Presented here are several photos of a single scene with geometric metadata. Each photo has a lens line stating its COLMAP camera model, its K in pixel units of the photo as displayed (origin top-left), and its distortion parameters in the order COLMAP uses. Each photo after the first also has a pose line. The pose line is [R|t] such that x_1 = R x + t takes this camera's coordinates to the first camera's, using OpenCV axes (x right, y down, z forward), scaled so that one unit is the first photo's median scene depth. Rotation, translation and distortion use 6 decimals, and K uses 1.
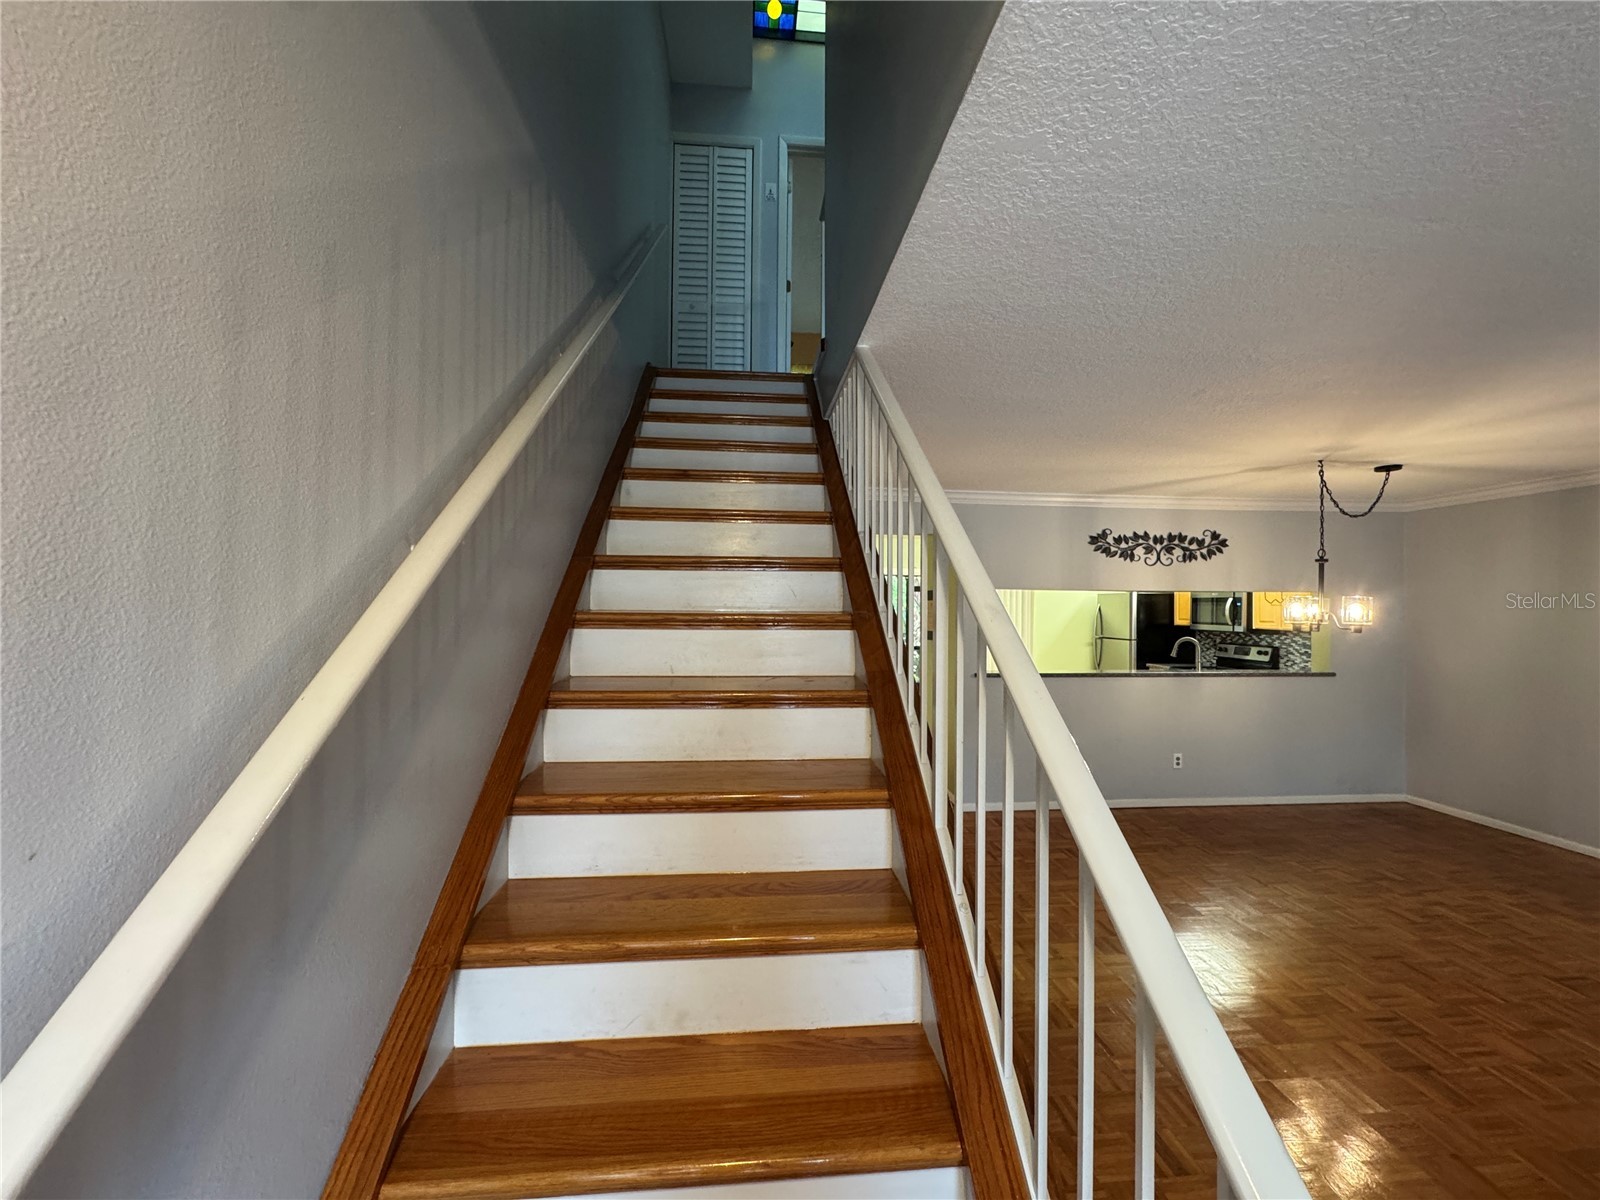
lens RADIAL K [[645.2, 0, 799.5], [0, 645.2, 600.8], [0, 0, 1]] dist [-0.000330, -0.000171]
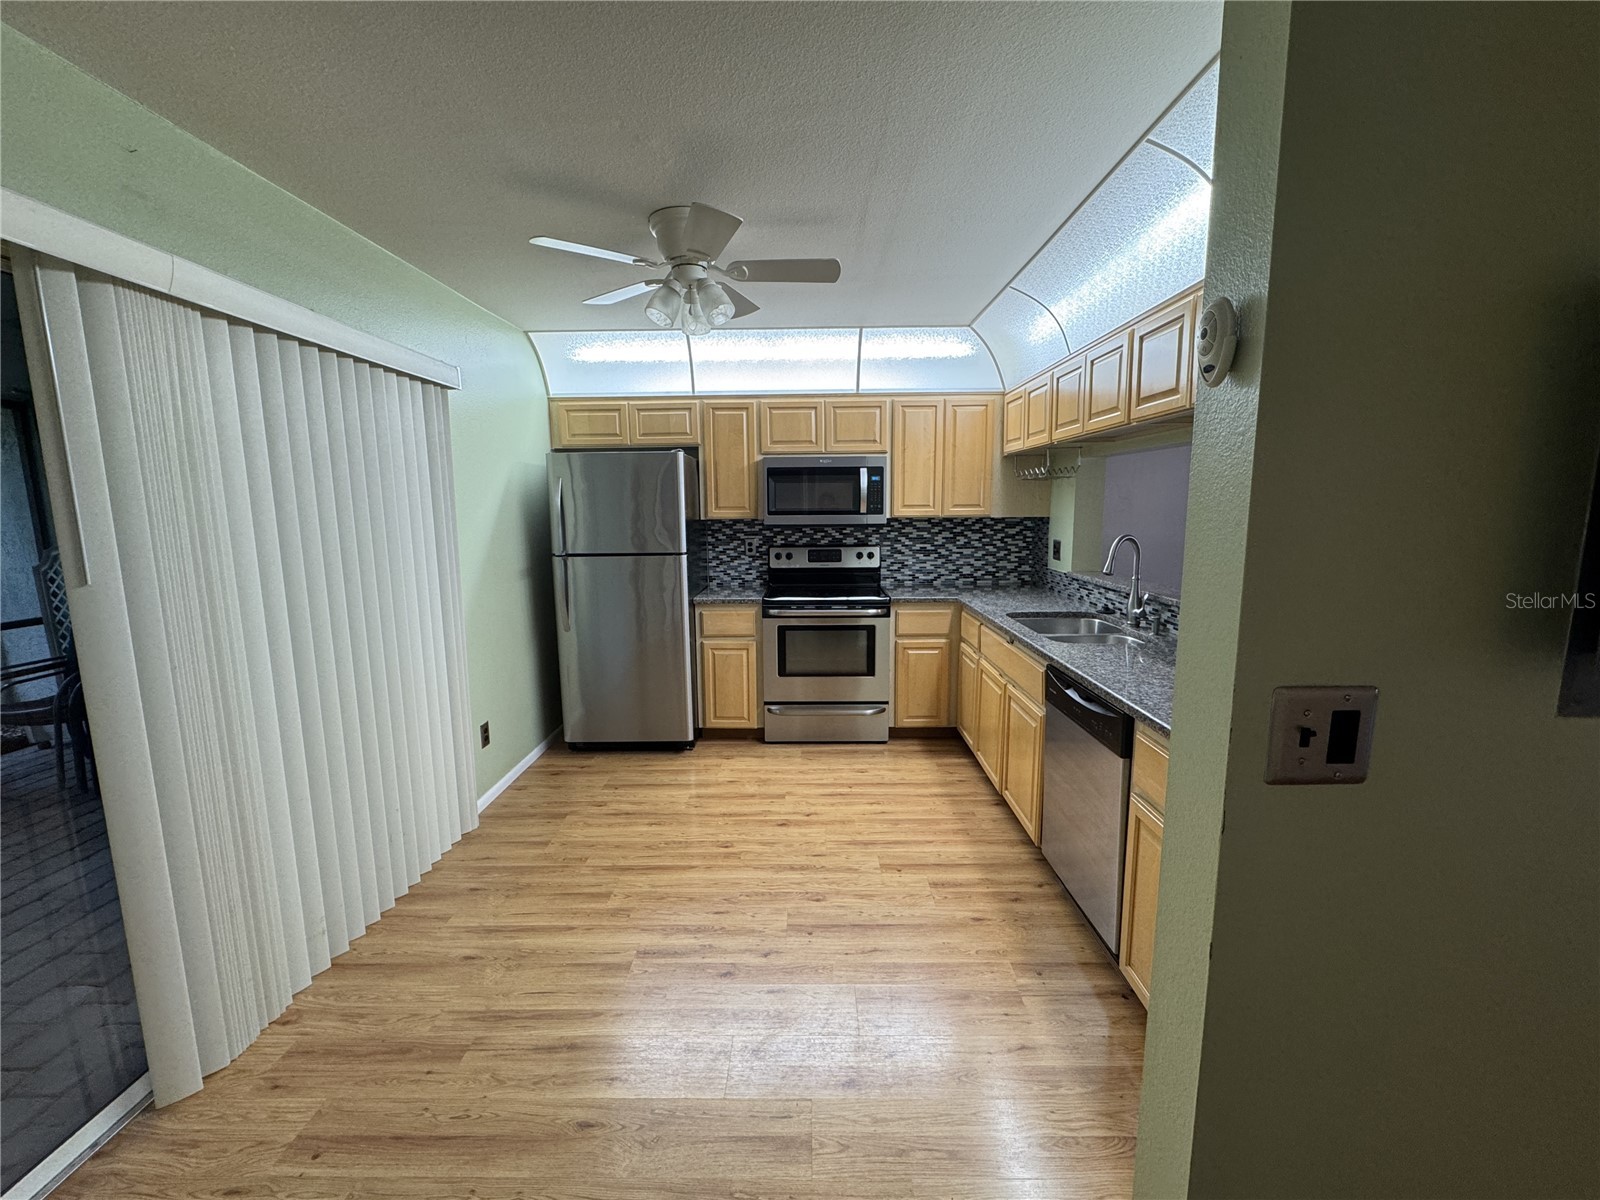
lens RADIAL K [[645.2, 0, 799.8], [0, 645.2, 596.8], [0, 0, 1]] dist [-0.000330, -0.000171]
pose [[0.102210, -0.144048, 0.984278, 0.072944], [0.000835, 0.989472, 0.144721, 0.035782], [-0.994763, -0.013971, 0.101254, 1.307002]]
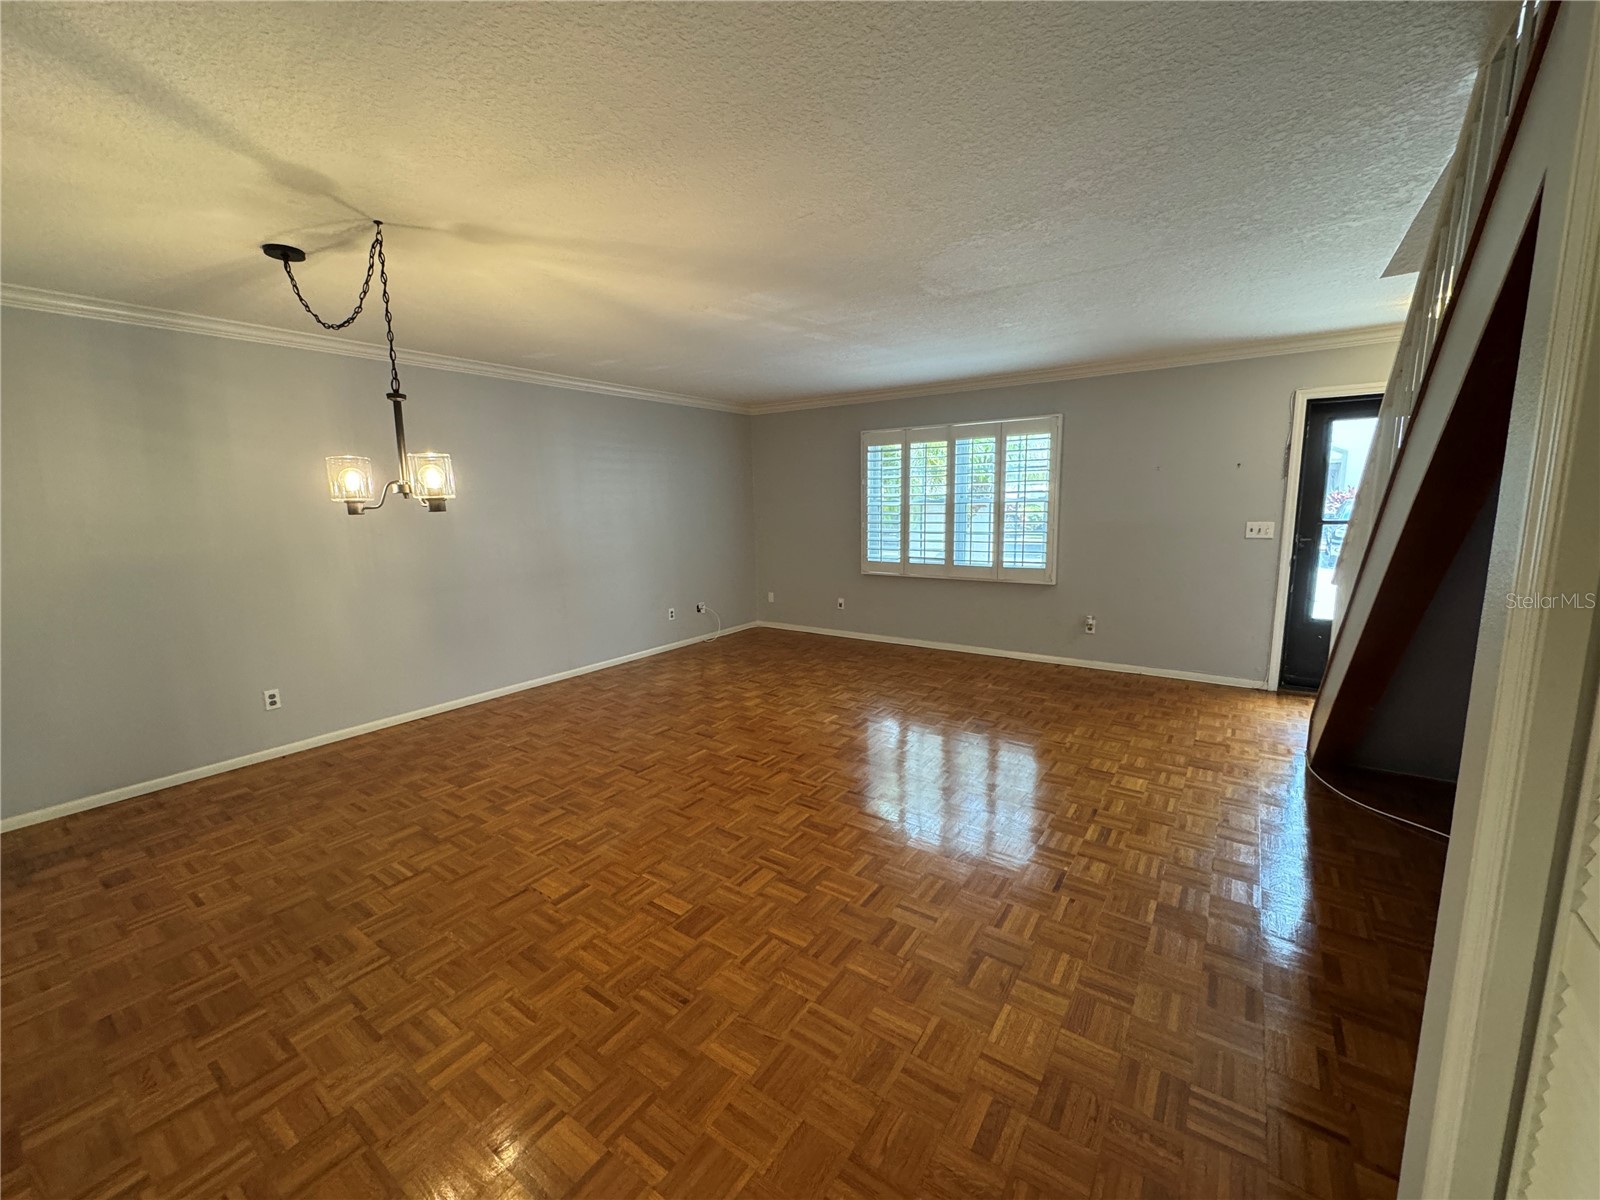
lens RADIAL K [[645.2, 0, 794.9], [0, 645.2, 594.3], [0, 0, 1]] dist [-0.000330, -0.000171]
pose [[-0.765174, -0.087234, 0.637887, 0.077948], [0.007567, 0.989491, 0.144395, 0.029921], [-0.643779, 0.115314, -0.756473, 0.923985]]
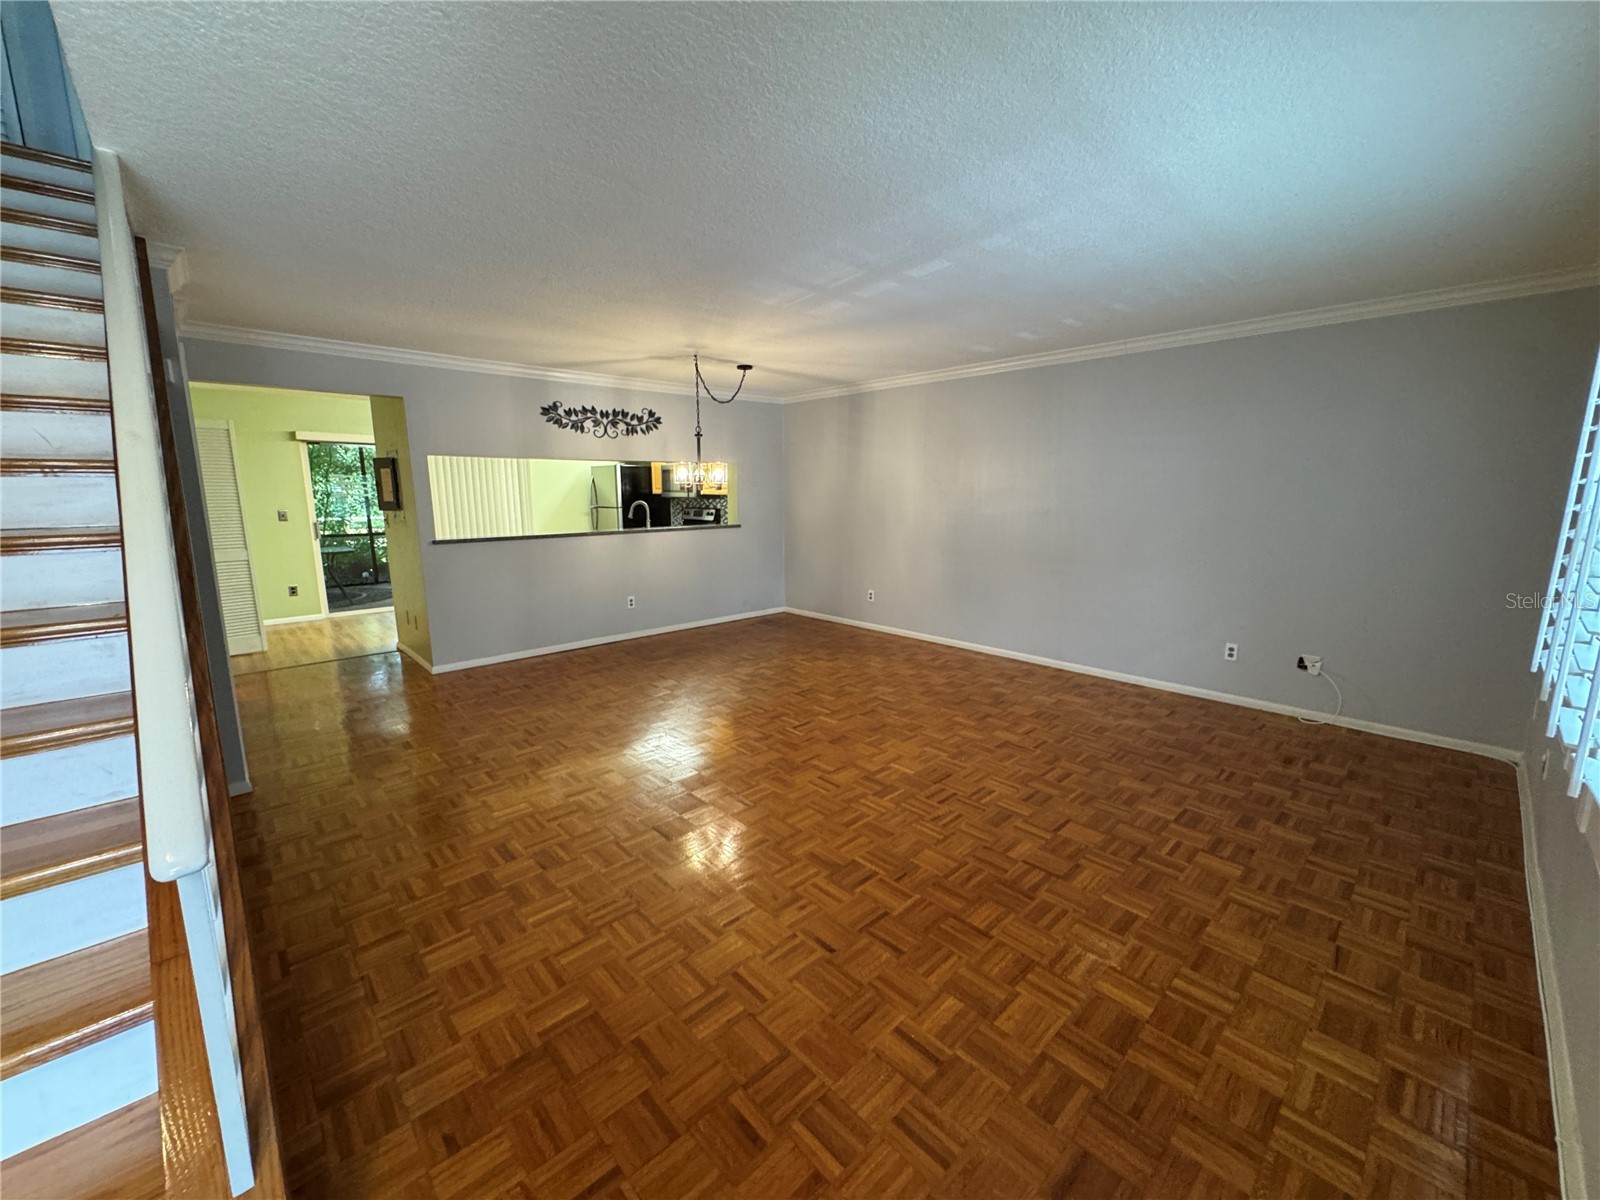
lens RADIAL K [[645.2, 0, 804.9], [0, 645.2, 593.1], [0, 0, 1]] dist [-0.000330, -0.000171]
pose [[0.787907, -0.109727, 0.605940, 0.107811], [0.004749, 0.985050, 0.172203, 0.022291], [-0.615776, -0.132802, 0.776649, -0.150164]]
